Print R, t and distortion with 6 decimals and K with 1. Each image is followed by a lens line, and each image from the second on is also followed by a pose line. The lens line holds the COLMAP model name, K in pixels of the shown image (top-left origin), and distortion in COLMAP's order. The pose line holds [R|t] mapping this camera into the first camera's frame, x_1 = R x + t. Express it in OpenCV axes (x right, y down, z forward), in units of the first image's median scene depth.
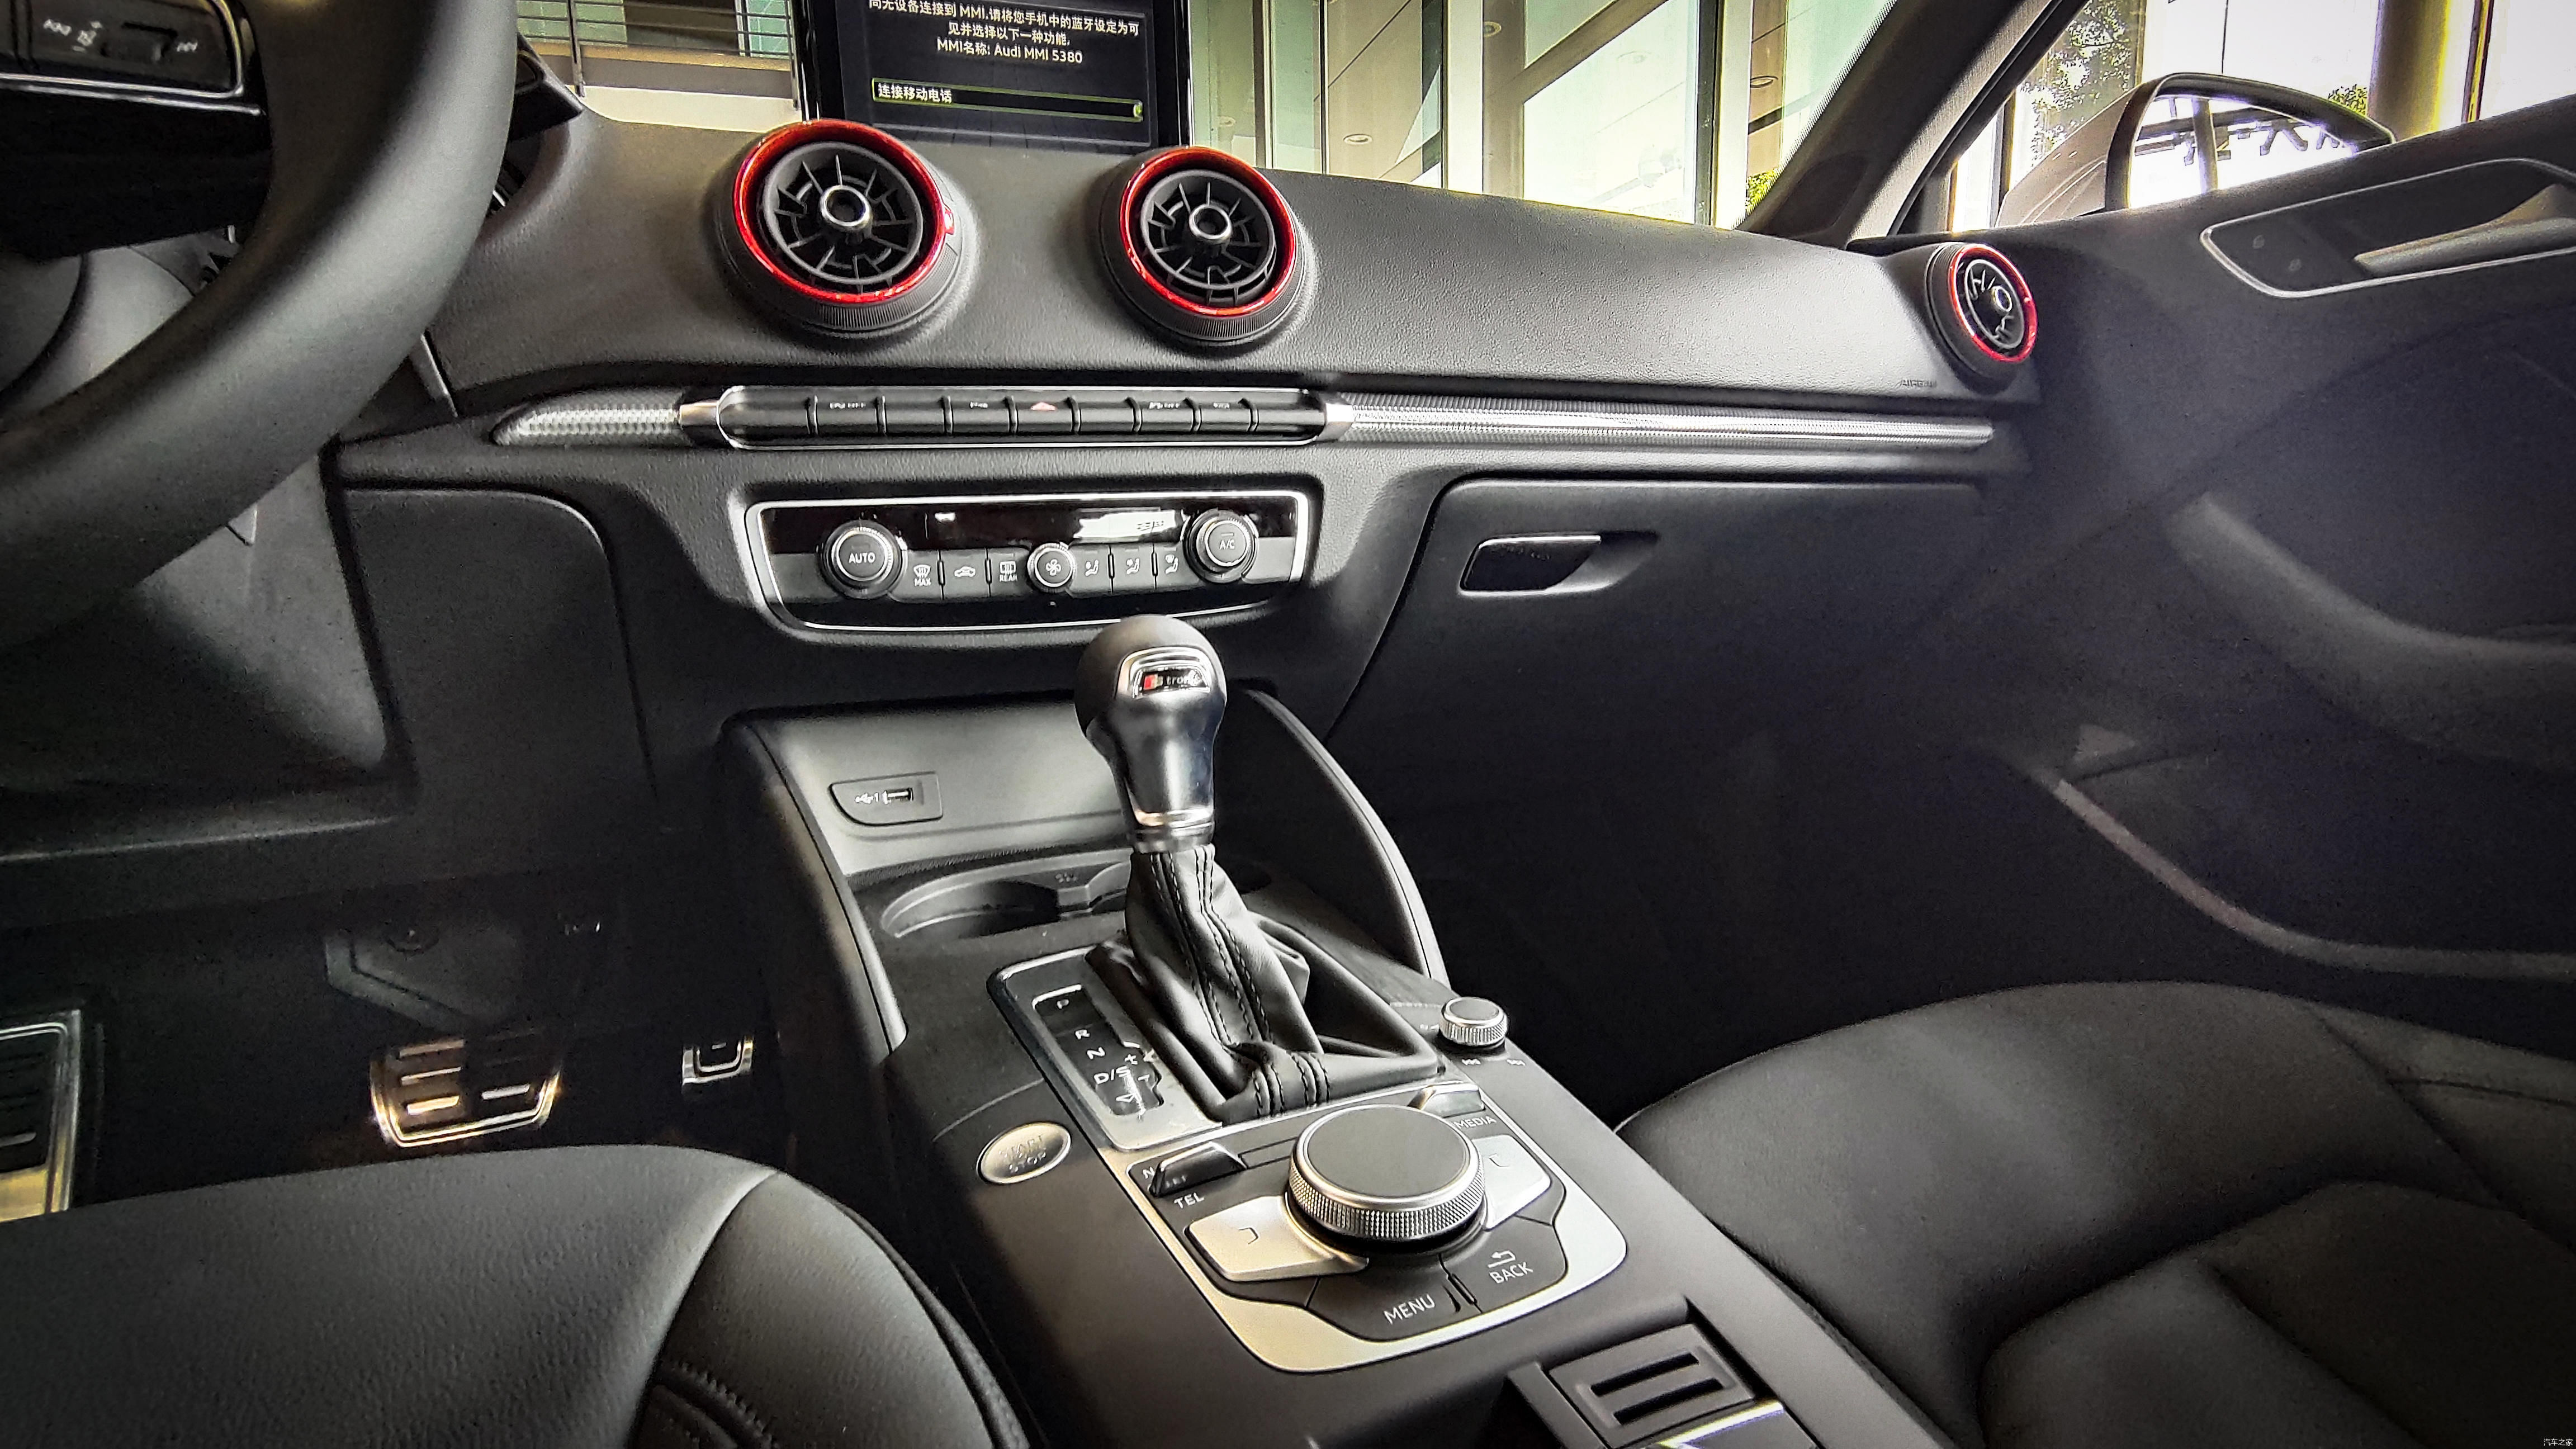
lens RADIAL K [[1218.1, 0, 1273.7], [0, 1218.1, 730.5], [0, 0, 1]] dist [0.001206, -0.002836]
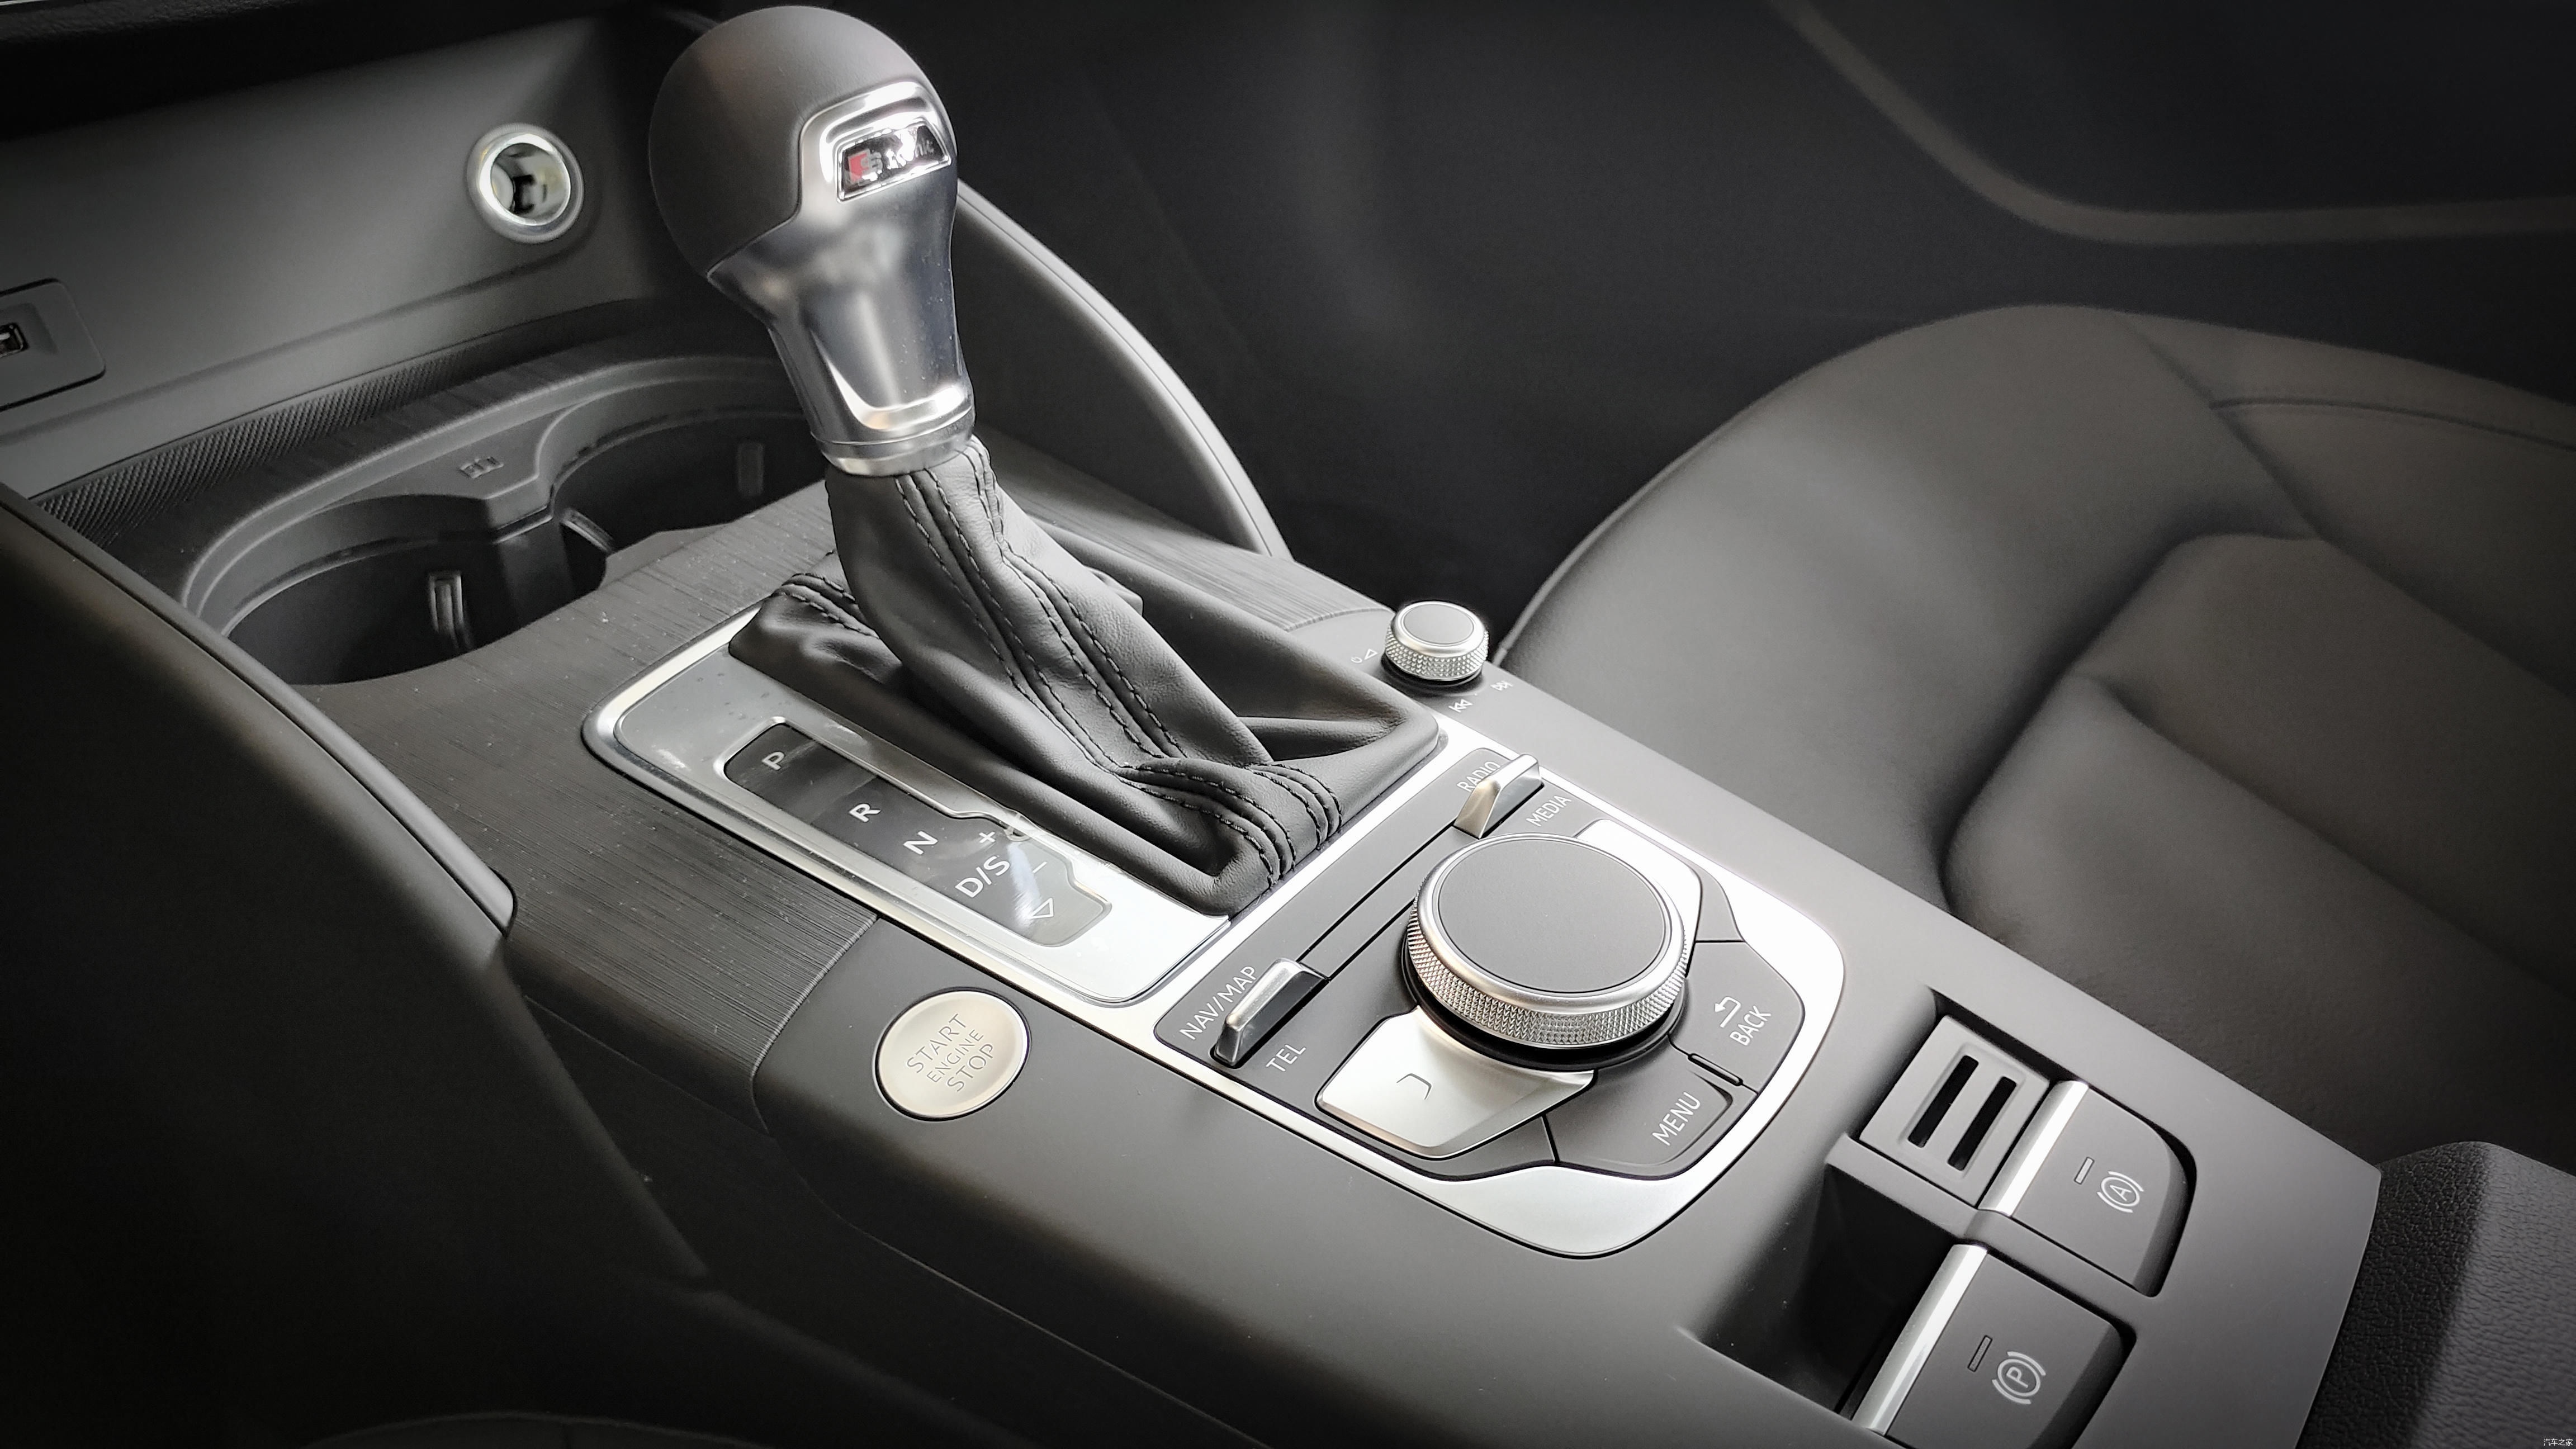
lens RADIAL K [[2038.3, 0, 1272.3], [0, 2038.3, 709.0], [0, 0, 1]] dist [-0.002000, -0.000594]
pose [[0.877934, -0.242838, 0.412629, -0.278925], [0.054698, 0.907058, 0.417438, -0.142472], [-0.475648, -0.343913, 0.809619, 0.098737]]
